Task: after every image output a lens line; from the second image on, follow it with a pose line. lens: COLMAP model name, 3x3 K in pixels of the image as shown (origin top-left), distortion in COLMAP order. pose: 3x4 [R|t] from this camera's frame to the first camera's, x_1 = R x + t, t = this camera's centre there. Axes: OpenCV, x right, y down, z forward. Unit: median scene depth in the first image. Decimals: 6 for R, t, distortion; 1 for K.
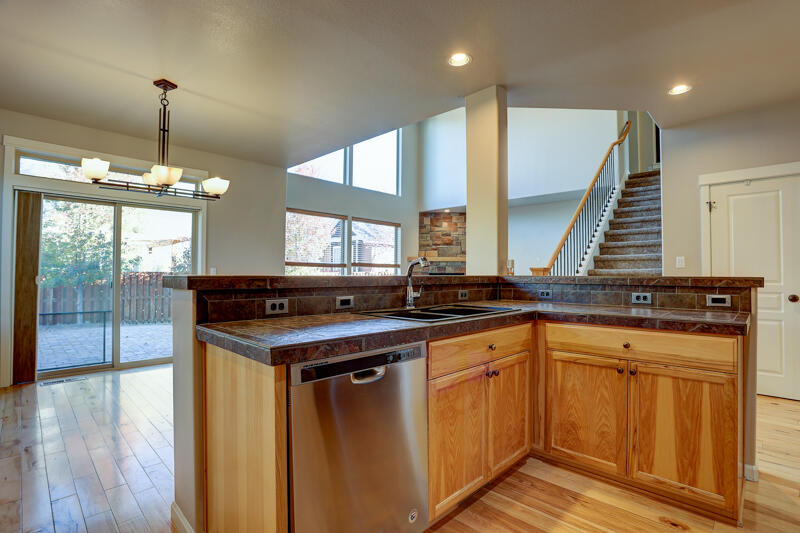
lens RADIAL K [[382.2, 0, 398.8], [0, 382.2, 274.5], [0, 0, 1]] dist [-0.027208, 0.005583]
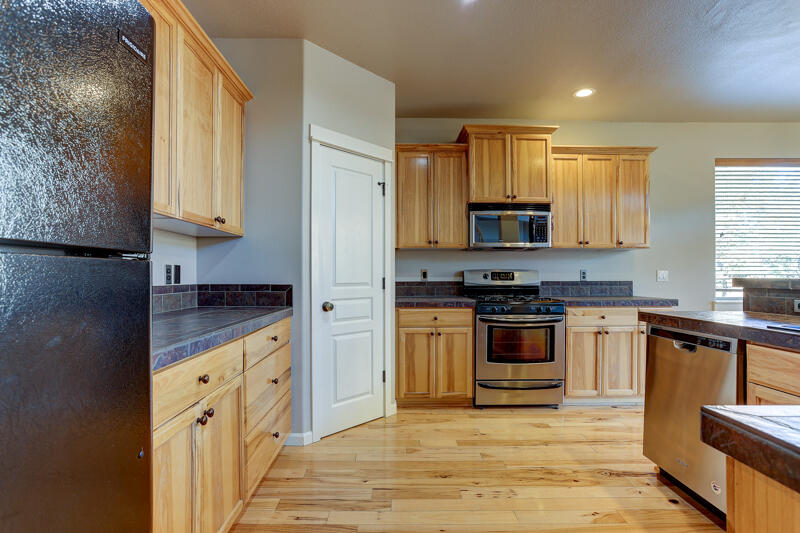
lens RADIAL K [[382.2, 0, 394.4], [0, 382.2, 278.8], [0, 0, 1]] dist [-0.027208, 0.005583]
pose [[-0.701865, 0.004467, -0.712296, 0.584580], [-0.001159, 0.999972, 0.007413, -0.000382], [0.712309, 0.006029, -0.701840, 0.419888]]
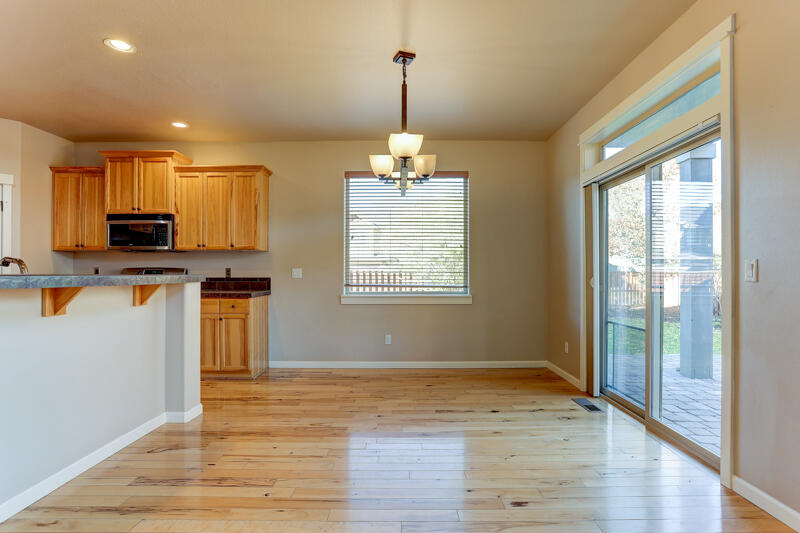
lens RADIAL K [[434.0, 0, 418.2], [0, 434.0, 272.7], [0, 0, 1]] dist [-0.053969, 0.023359]
pose [[-0.696142, -0.003827, -0.717894, 0.064635], [0.000580, 0.999982, -0.005894, 0.005504], [0.717904, -0.004519, -0.696128, 1.429540]]
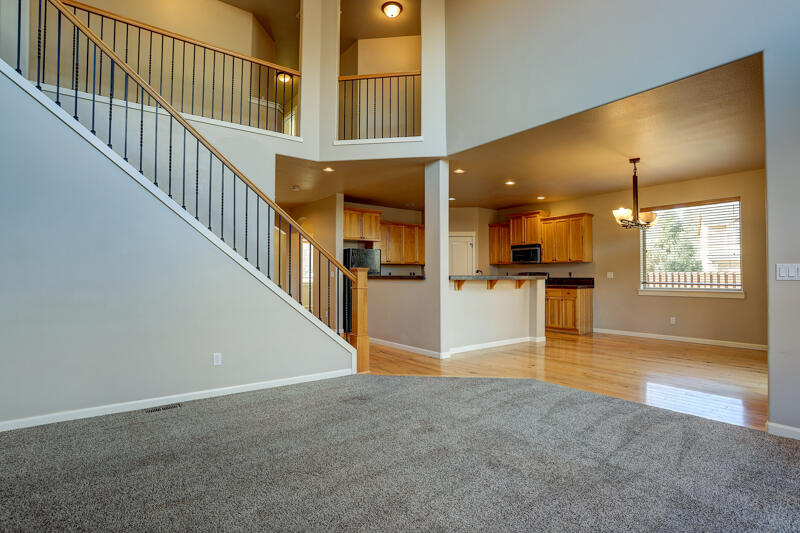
lens RADIAL K [[403.2, 0, 403.6], [0, 403.2, 270.2], [0, 0, 1]] dist [-0.056498, 0.014858]
pose [[-0.992532, -0.000330, 0.121986, 0.146697], [-0.002417, 0.999853, -0.016964, 0.010819], [-0.121963, -0.017132, -0.992387, 2.330824]]
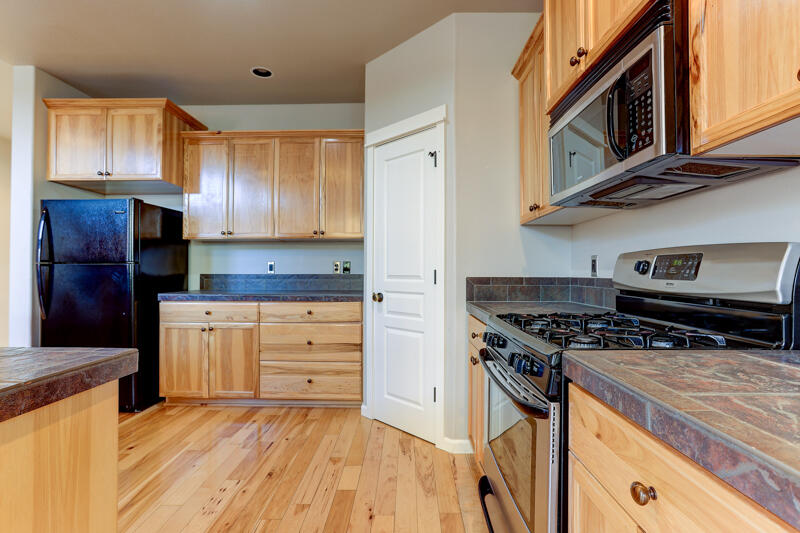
lens RADIAL K [[382.2, 0, 401.4], [0, 382.2, 269.2], [0, 0, 1]] dist [-0.027208, 0.005583]
pose [[-0.707550, 0.000006, 0.706664, -0.377702], [-0.003473, 0.999988, -0.003486, 0.004371], [-0.706655, -0.004921, -0.707541, 0.332474]]
